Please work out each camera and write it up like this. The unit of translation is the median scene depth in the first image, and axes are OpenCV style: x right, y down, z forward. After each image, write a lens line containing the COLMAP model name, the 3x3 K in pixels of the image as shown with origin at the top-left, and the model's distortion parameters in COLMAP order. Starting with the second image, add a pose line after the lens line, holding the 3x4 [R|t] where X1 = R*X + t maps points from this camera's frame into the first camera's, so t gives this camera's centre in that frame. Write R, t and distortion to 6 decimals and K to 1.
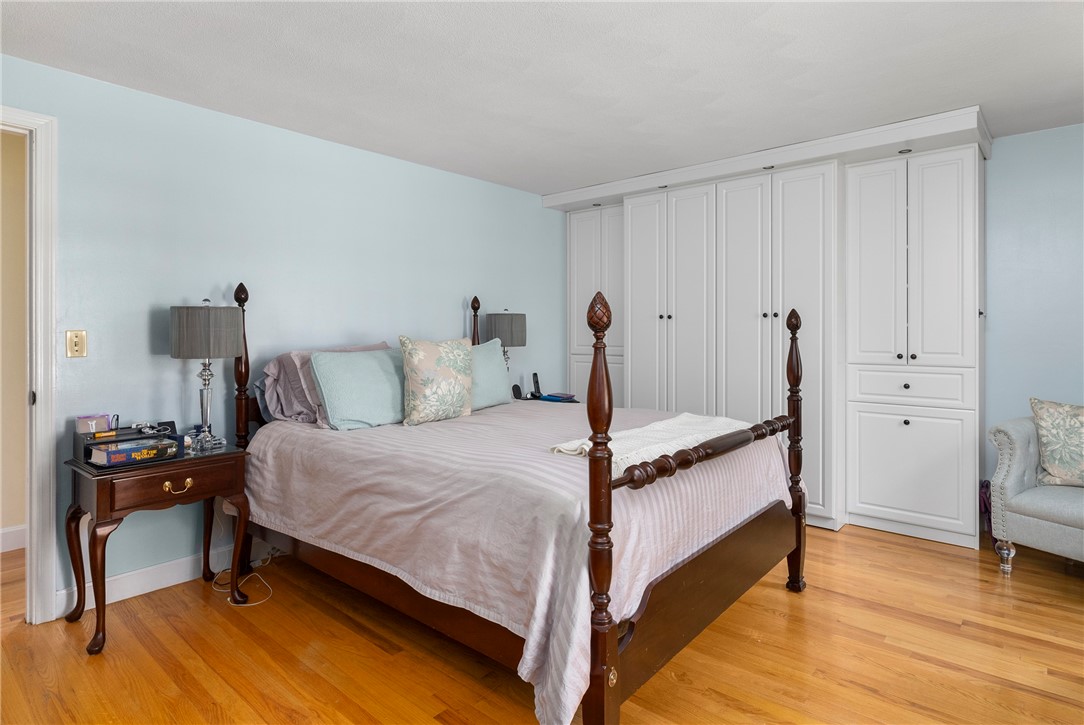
lens RADIAL K [[570.9, 0, 544.4], [0, 570.9, 330.4], [0, 0, 1]] dist [0.000843, 0.000153]
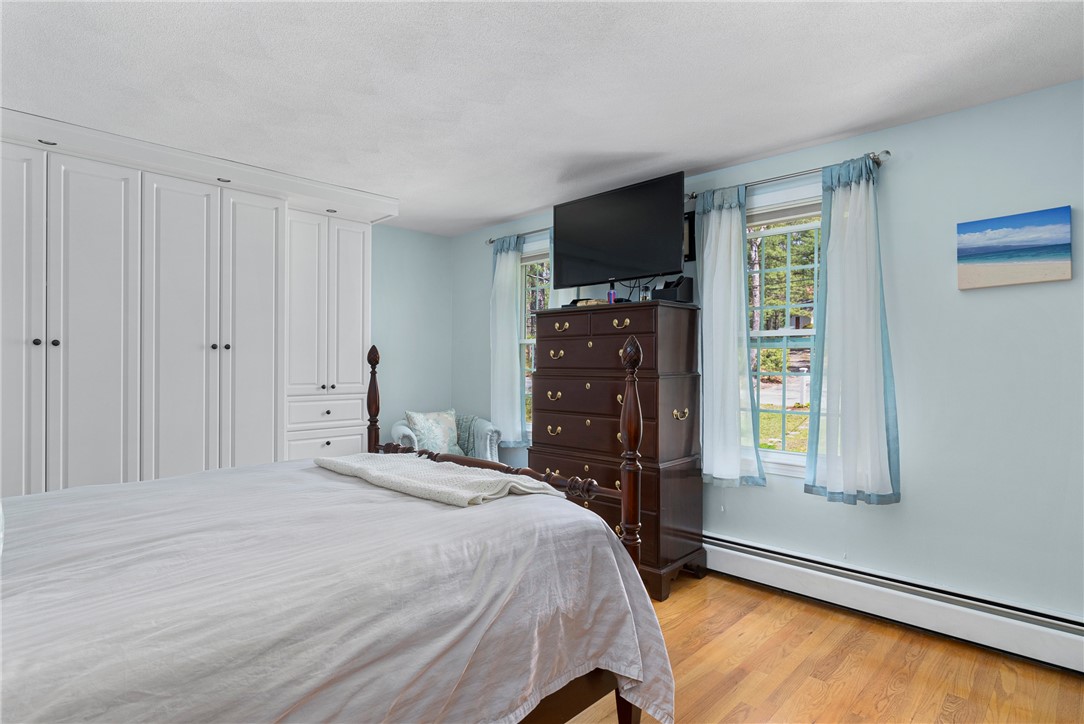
lens RADIAL K [[574.8, 0, 542.0], [0, 574.8, 362.0], [0, 0, 1]] dist [0.000712, 0.000516]
pose [[0.068091, 0.003897, 0.997671, -0.635804], [-0.006086, 0.999975, -0.003490, -0.004016], [-0.997661, -0.005834, 0.068113, 0.608987]]
